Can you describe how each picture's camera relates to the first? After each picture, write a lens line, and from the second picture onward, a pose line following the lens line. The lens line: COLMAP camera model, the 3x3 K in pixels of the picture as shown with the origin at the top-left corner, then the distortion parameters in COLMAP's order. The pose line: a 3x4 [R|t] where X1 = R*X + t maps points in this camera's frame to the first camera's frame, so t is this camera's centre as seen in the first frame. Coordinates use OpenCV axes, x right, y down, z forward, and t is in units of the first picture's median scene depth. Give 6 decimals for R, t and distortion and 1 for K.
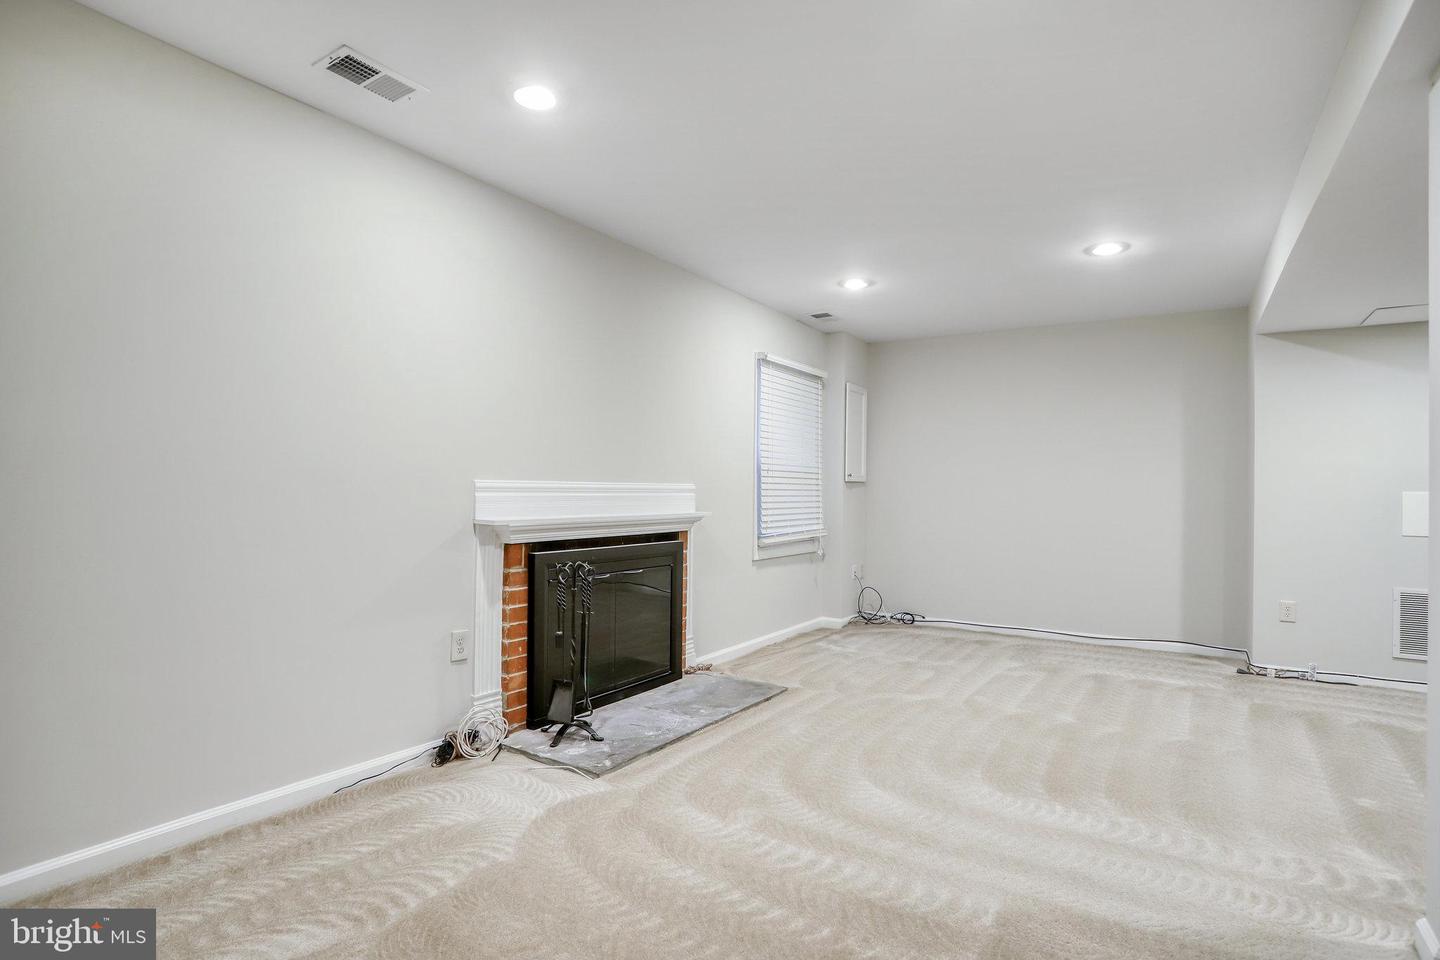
lens RADIAL K [[731.0, 0, 718.9], [0, 731.0, 486.8], [0, 0, 1]] dist [-0.056612, 0.022769]
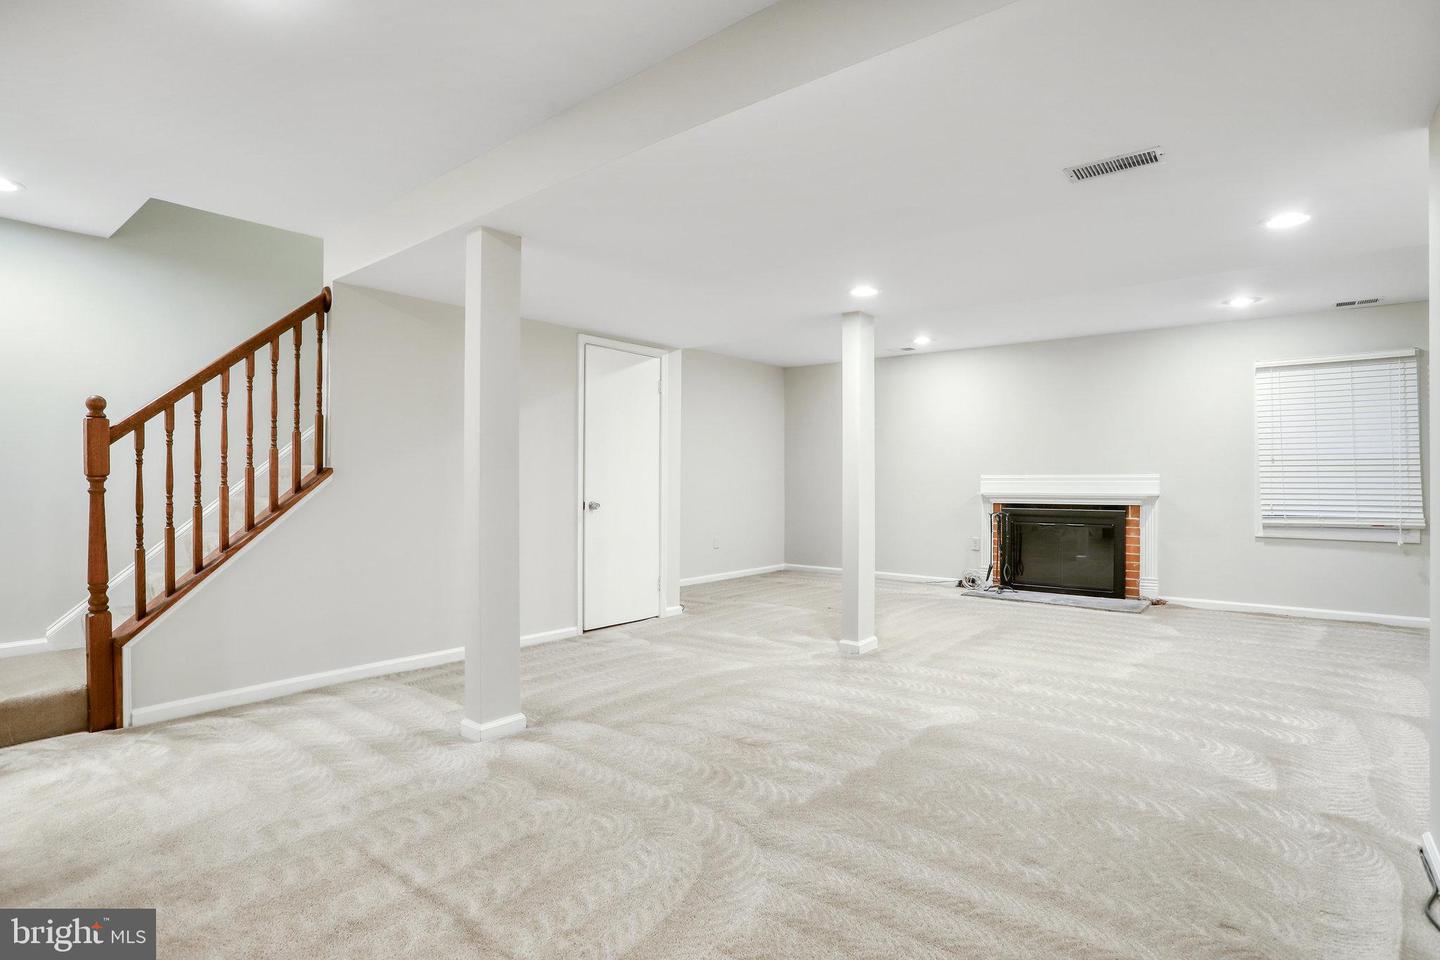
lens RADIAL K [[731.0, 0, 720.2], [0, 731.0, 477.3], [0, 0, 1]] dist [-0.056612, 0.022769]
pose [[-0.114877, -0.004008, -0.993372, 1.542140], [0.012917, 0.999901, -0.005528, -0.001438], [0.993296, -0.013466, -0.114813, 0.307696]]
